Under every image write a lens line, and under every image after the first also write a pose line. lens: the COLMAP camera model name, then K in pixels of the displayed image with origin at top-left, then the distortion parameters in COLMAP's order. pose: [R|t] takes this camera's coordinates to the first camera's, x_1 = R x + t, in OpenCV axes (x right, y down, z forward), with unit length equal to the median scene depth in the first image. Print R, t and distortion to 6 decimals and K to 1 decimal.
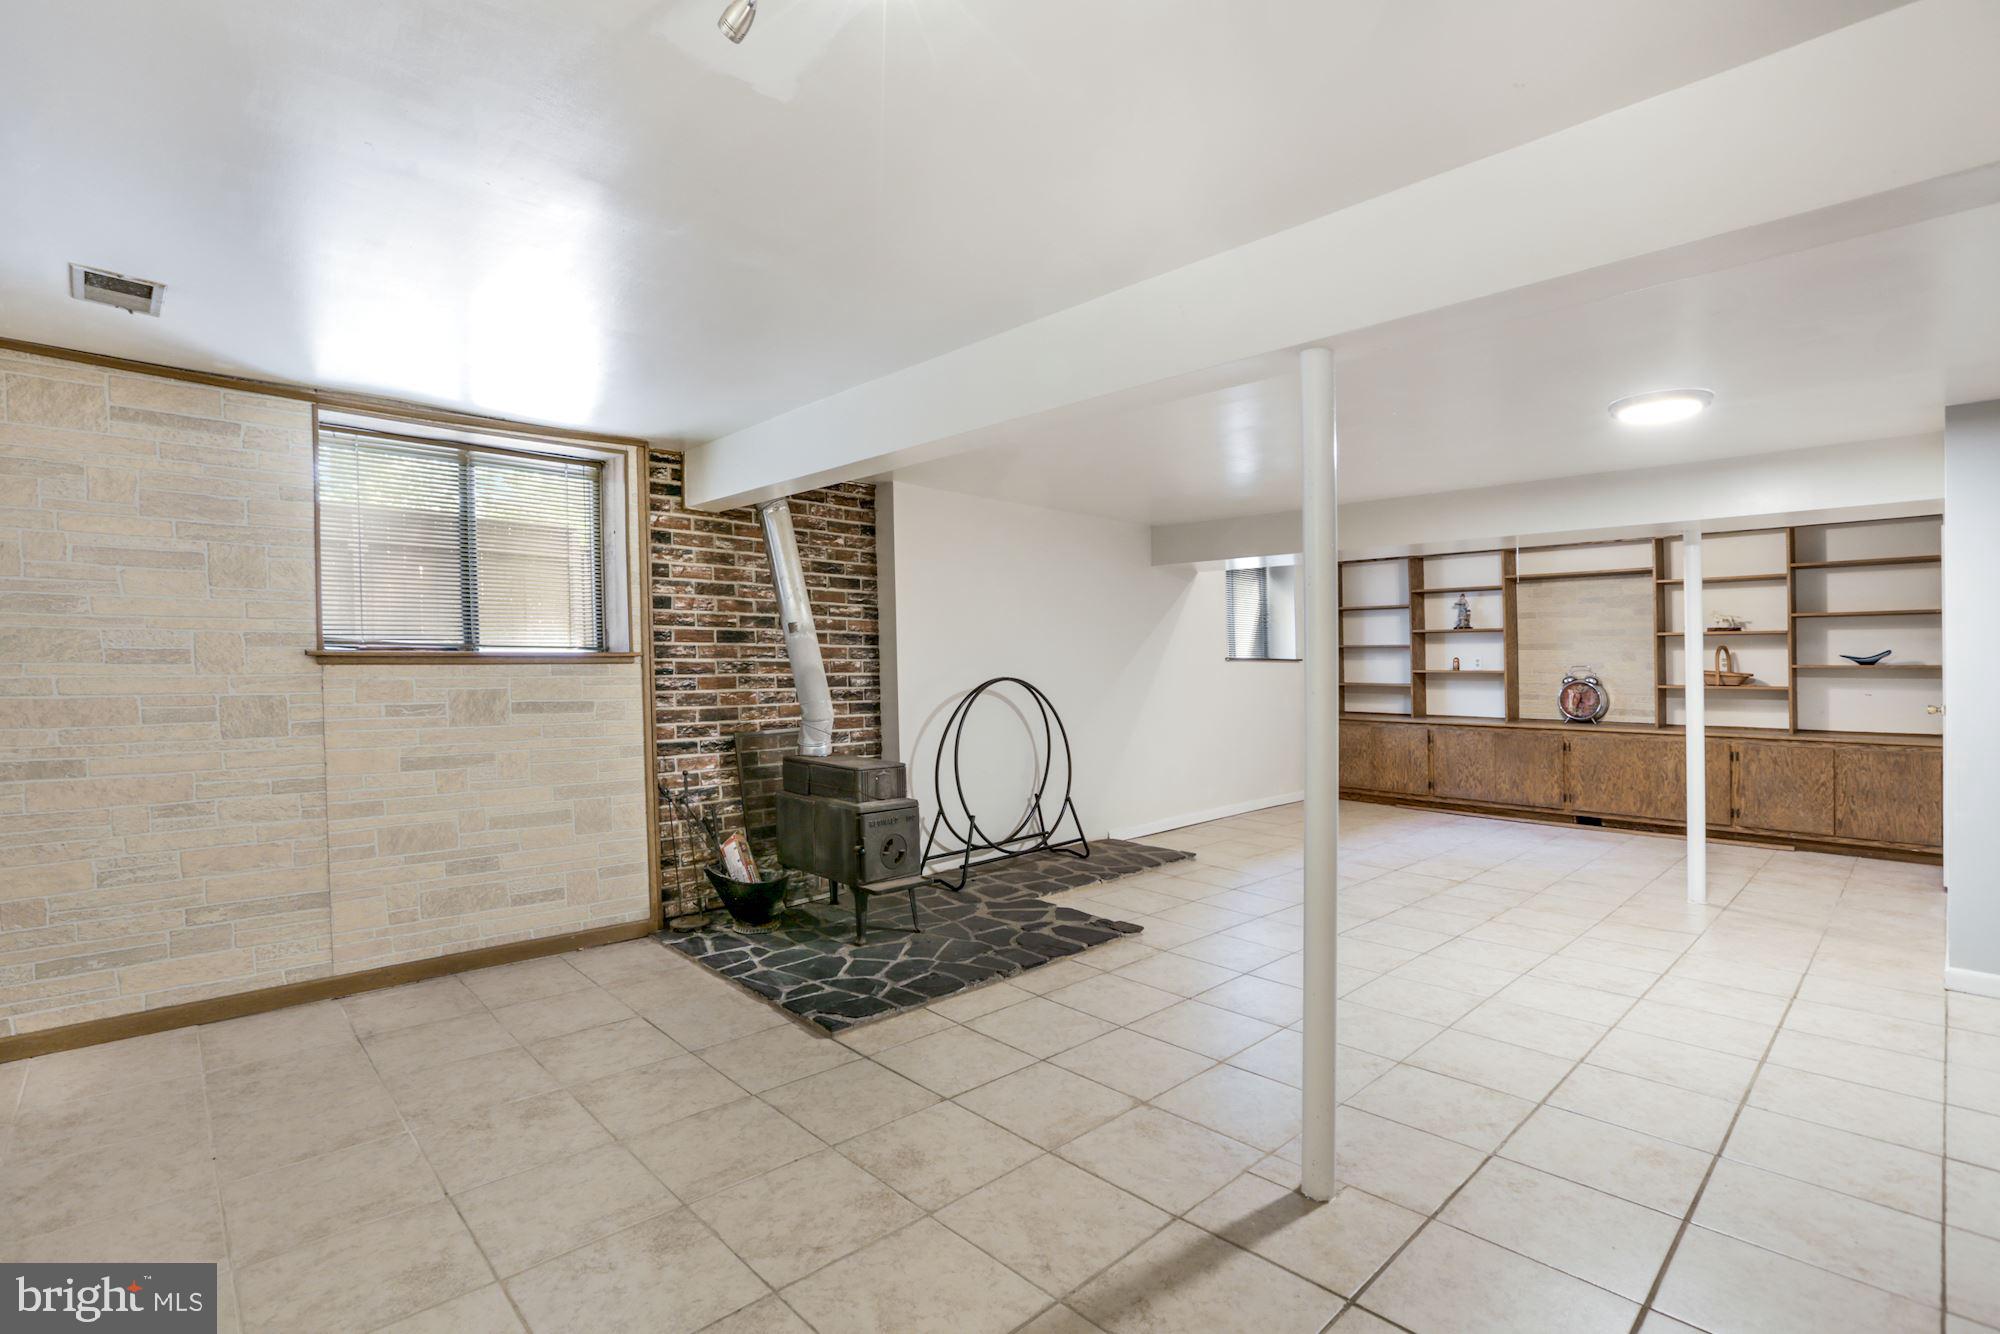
lens RADIAL K [[920.5, 0, 995.3], [0, 920.5, 669.3], [0, 0, 1]] dist [-0.020353, 0.001102]
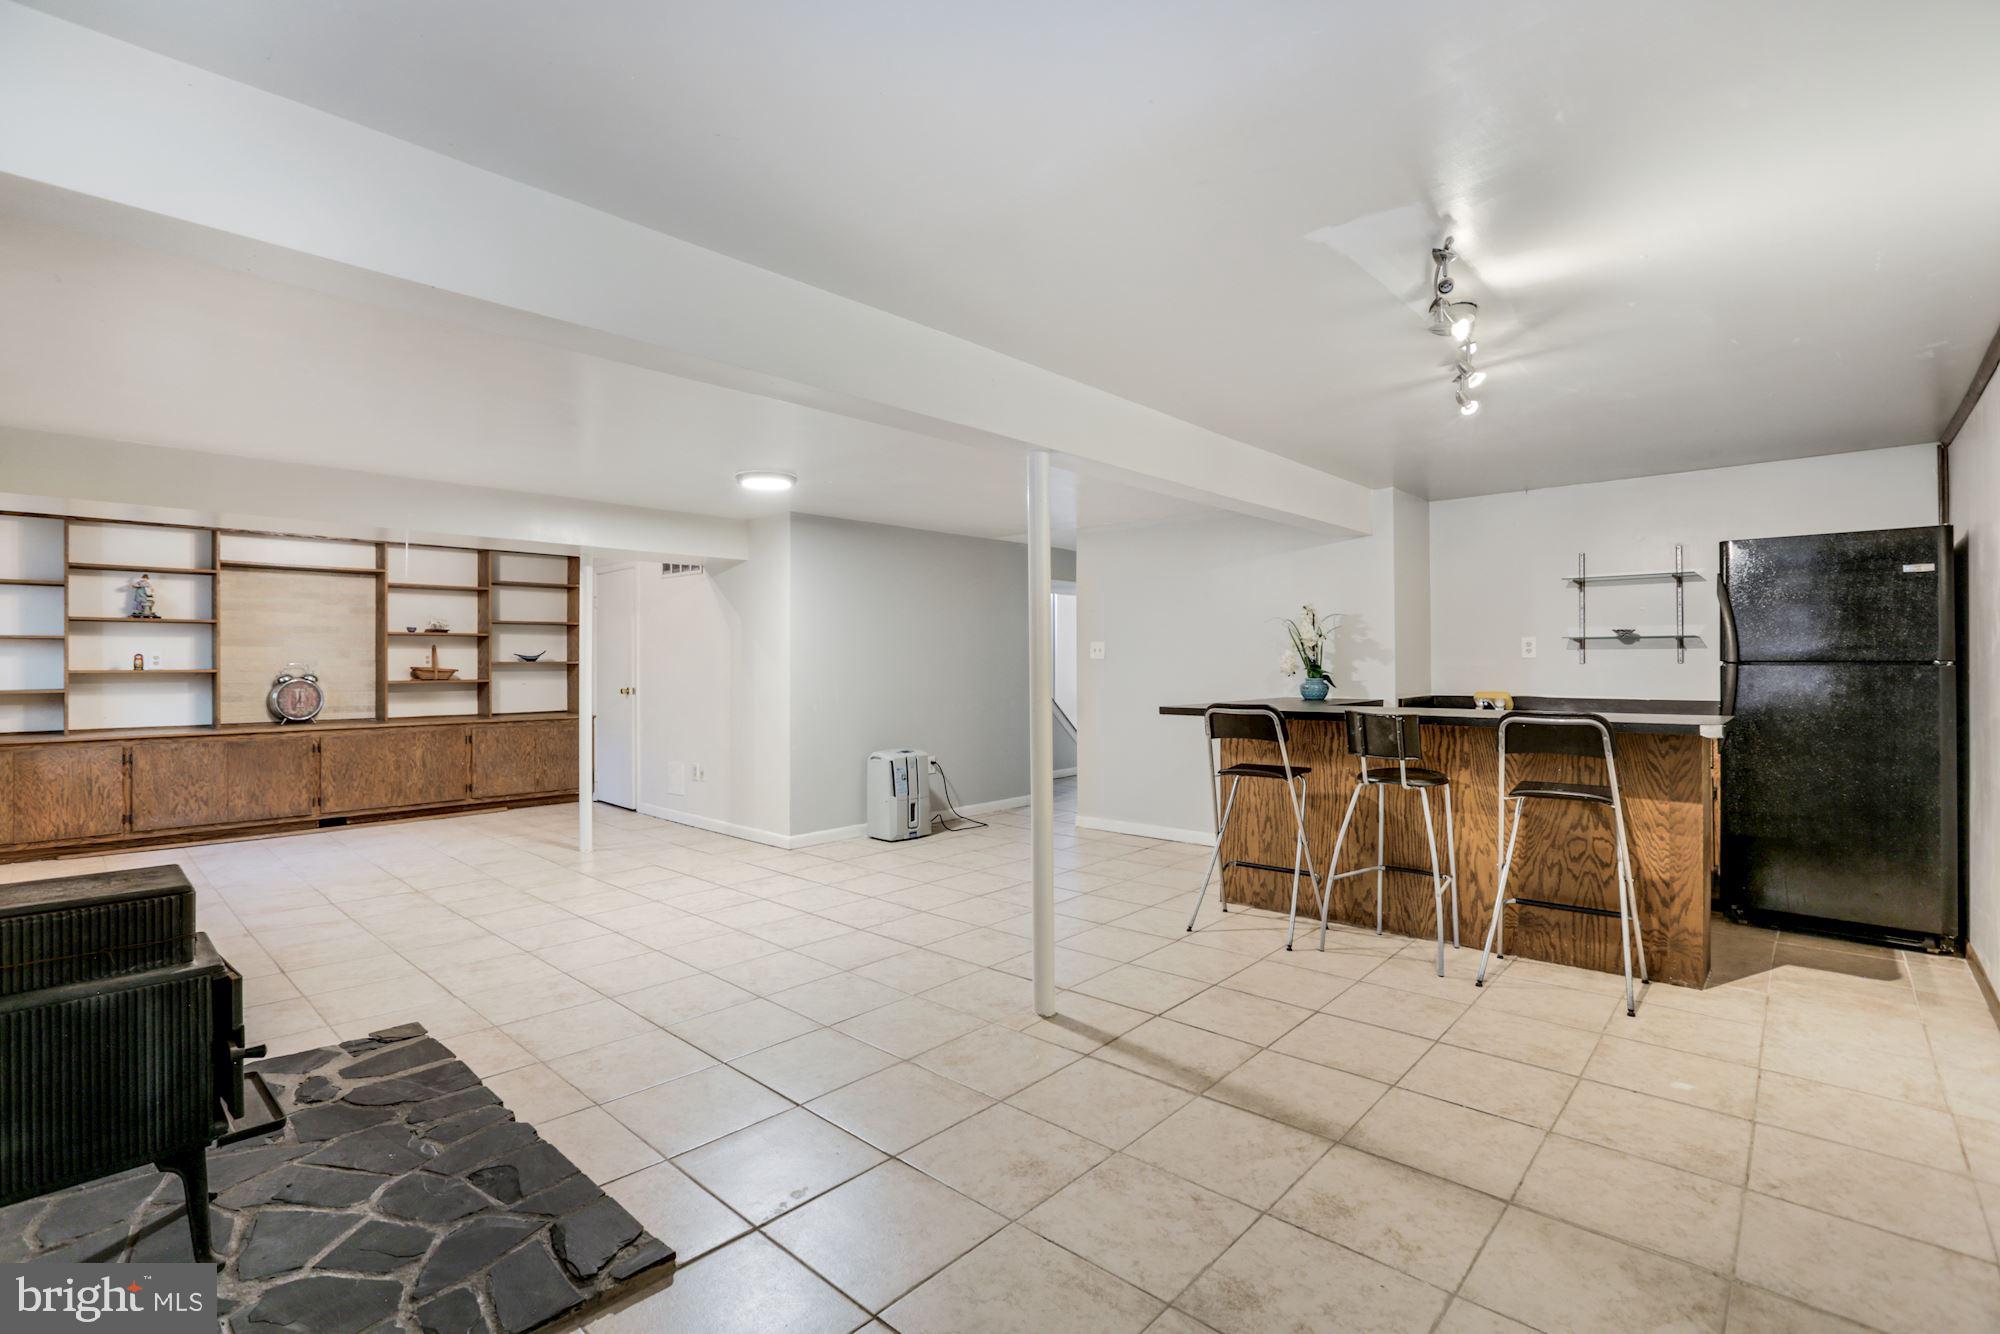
lens RADIAL K [[920.5, 0, 958.8], [0, 920.5, 651.1], [0, 0, 1]] dist [-0.020353, 0.001102]
pose [[-0.039869, 0.009991, 0.999155, -0.376049], [0.008276, 0.999919, -0.009668, -0.002008], [-0.999171, 0.007883, -0.039948, 0.390926]]
